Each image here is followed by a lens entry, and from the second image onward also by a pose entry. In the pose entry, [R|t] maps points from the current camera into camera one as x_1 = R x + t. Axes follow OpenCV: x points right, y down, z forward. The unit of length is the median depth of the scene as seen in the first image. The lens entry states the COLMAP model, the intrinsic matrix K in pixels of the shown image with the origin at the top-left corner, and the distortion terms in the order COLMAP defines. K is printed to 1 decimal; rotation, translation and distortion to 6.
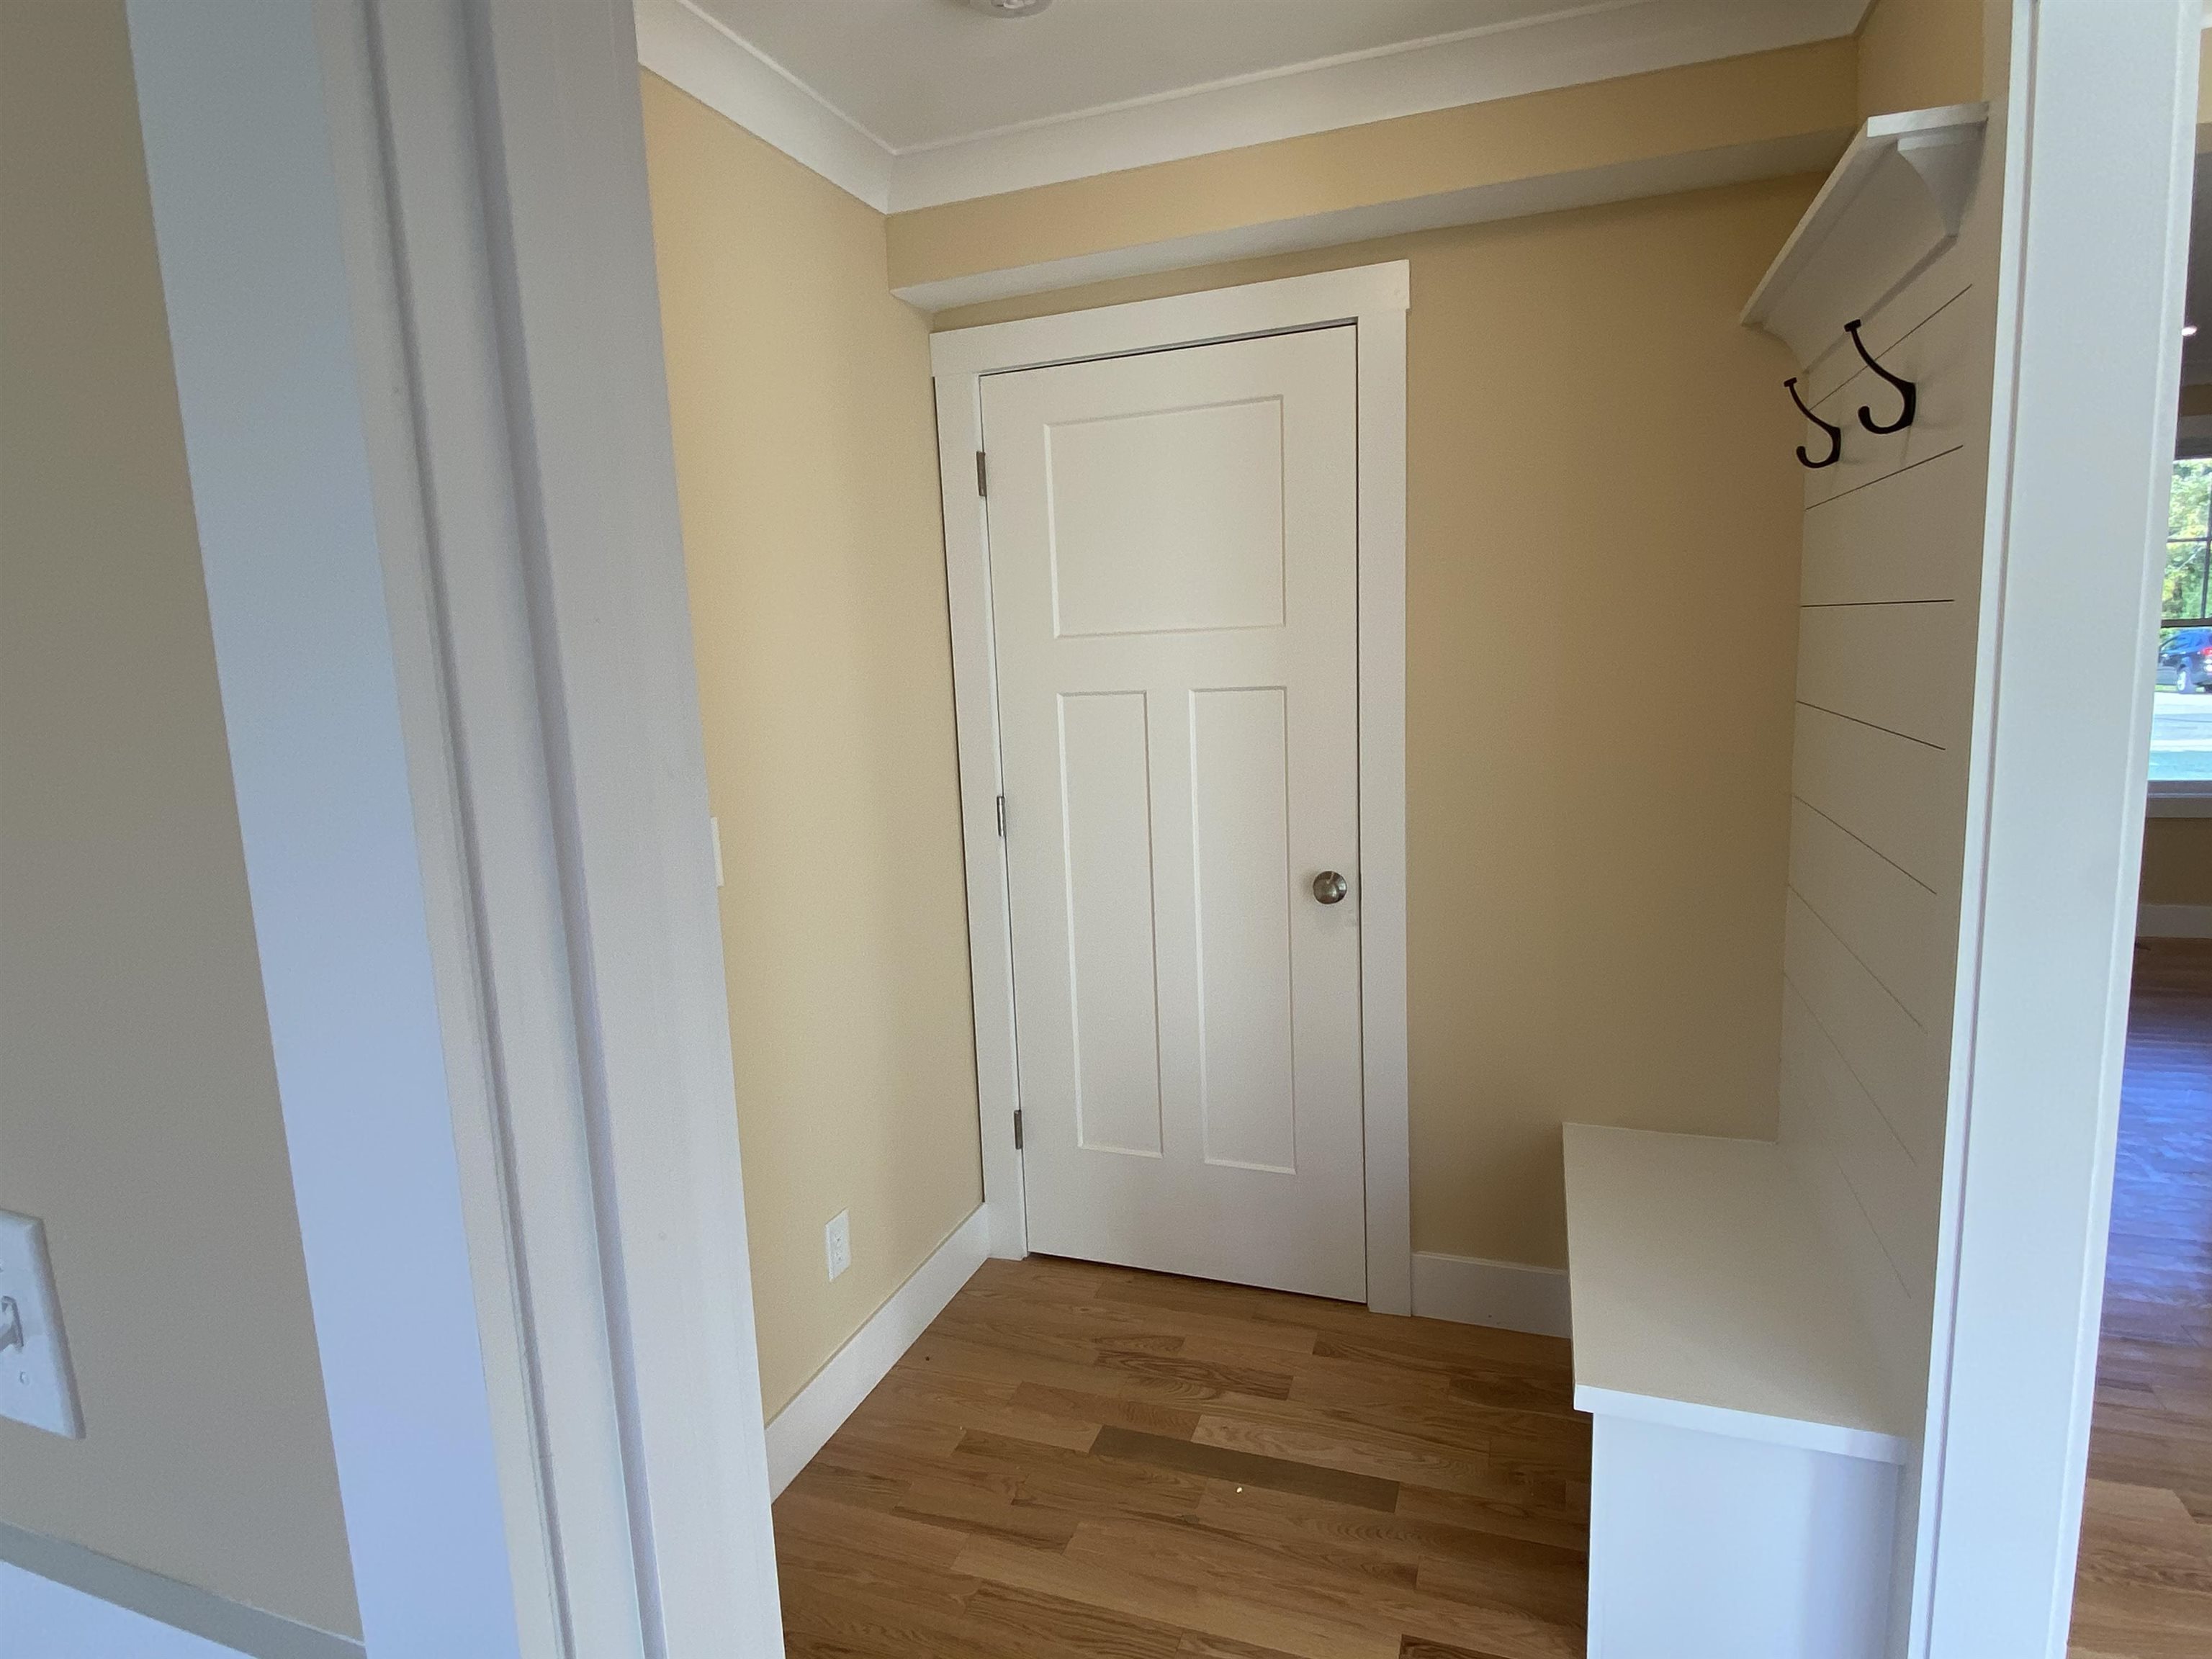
lens RADIAL K [[1188.4, 0, 1122.9], [0, 1188.4, 816.2], [0, 0, 1]] dist [0.028067, -0.030330]
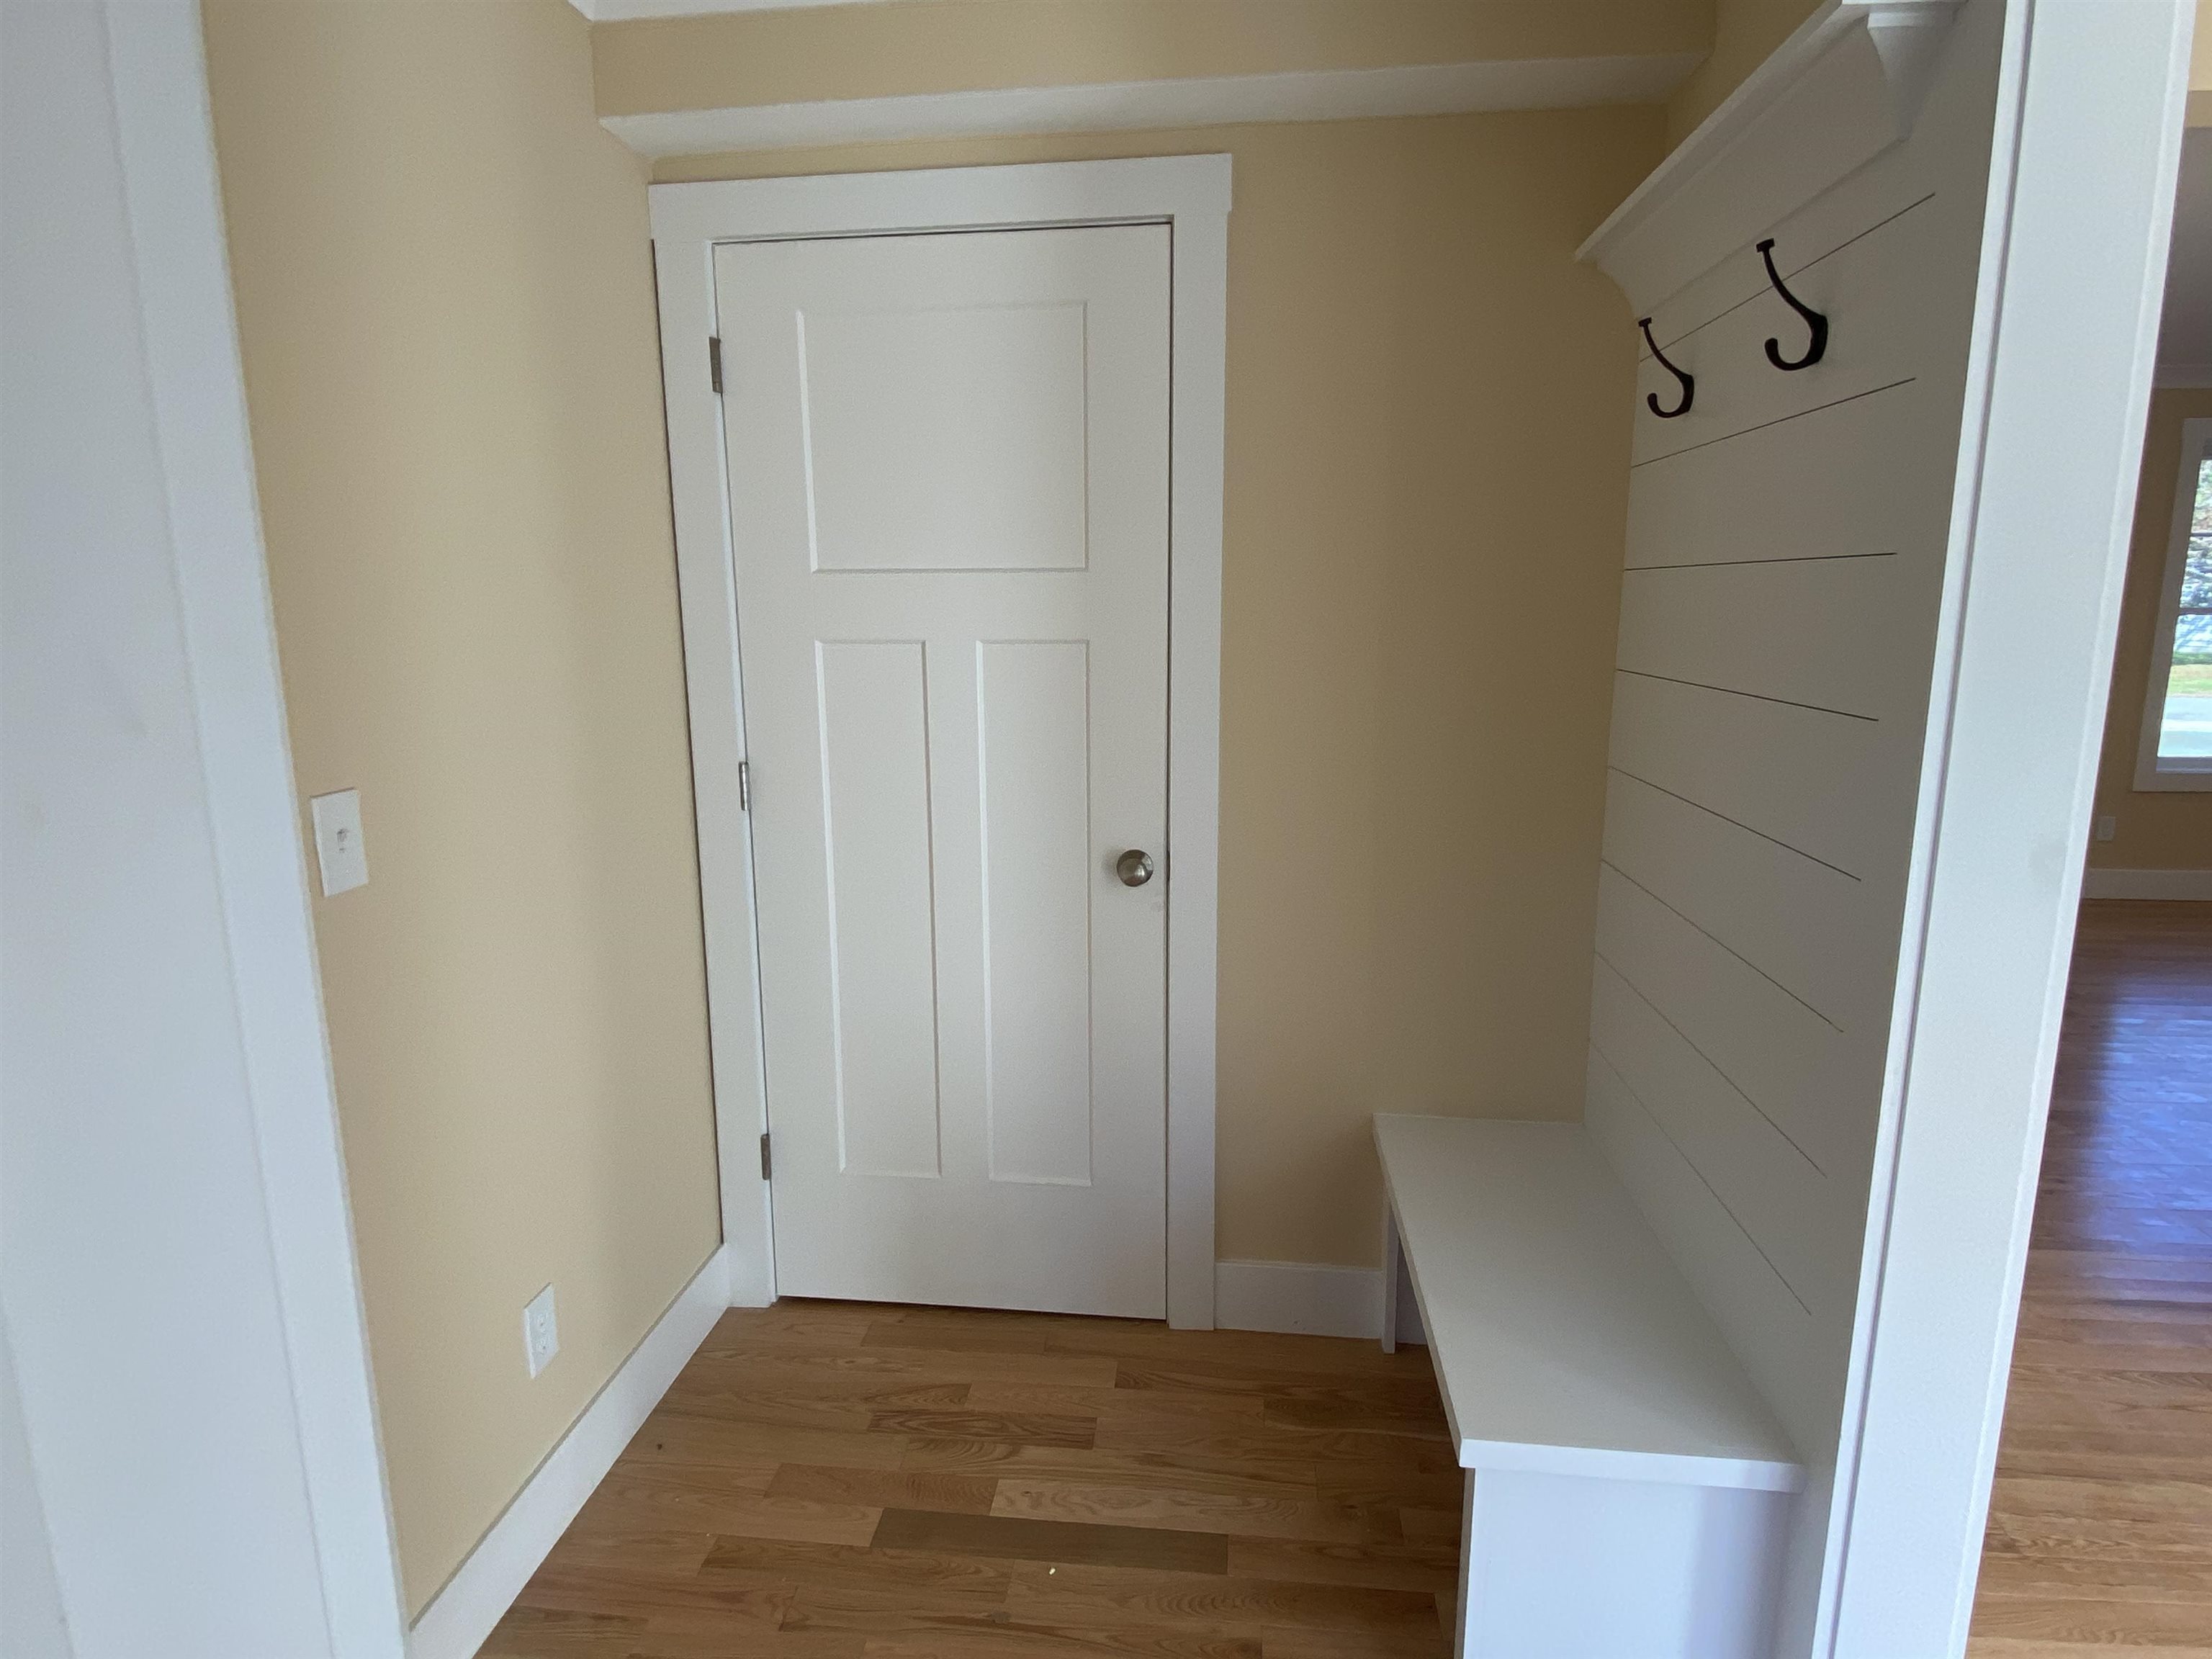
lens RADIAL K [[1188.4, 0, 1108.8], [0, 1188.4, 821.1], [0, 0, 1]] dist [0.028067, -0.030330]
pose [[0.974076, -0.004766, 0.226170, -0.048818], [-0.002953, 0.999425, 0.033777, -0.005252], [-0.226201, -0.033569, 0.973502, 0.149897]]
